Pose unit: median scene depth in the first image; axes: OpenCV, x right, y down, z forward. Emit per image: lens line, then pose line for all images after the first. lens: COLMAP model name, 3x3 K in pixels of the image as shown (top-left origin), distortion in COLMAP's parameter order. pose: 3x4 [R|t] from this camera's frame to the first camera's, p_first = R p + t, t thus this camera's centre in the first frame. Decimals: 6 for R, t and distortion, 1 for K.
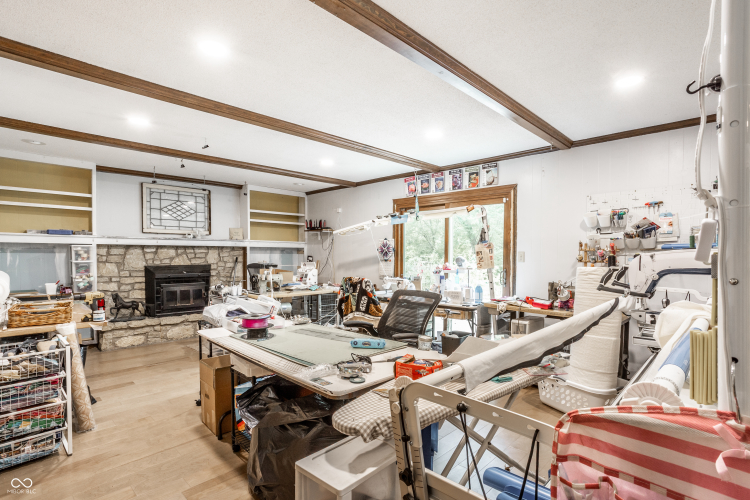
lens RADIAL K [[366.4, 0, 360.5], [0, 366.4, 257.1], [0, 0, 1]] dist [-0.015194, 0.001727]
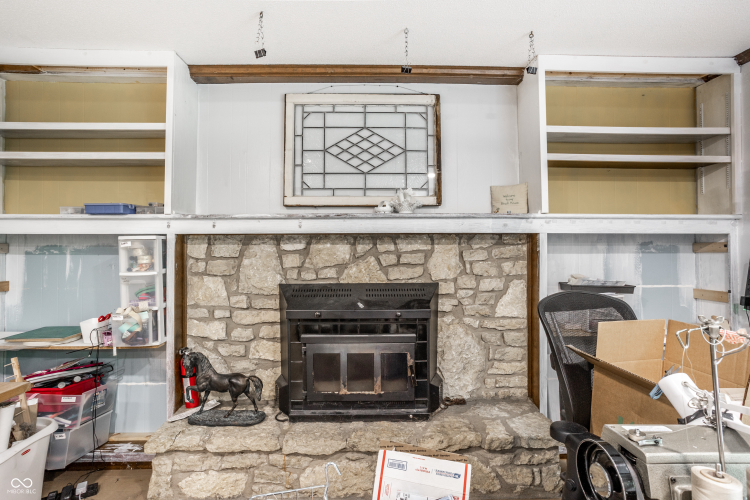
lens RADIAL K [[366.4, 0, 366.7], [0, 366.4, 248.1], [0, 0, 1]] dist [-0.015194, 0.001727]
pose [[0.725194, -0.010569, -0.688463, -0.219354], [0.000222, 0.999886, -0.015116, -0.010414], [0.688544, 0.010809, 0.725114, 0.730168]]
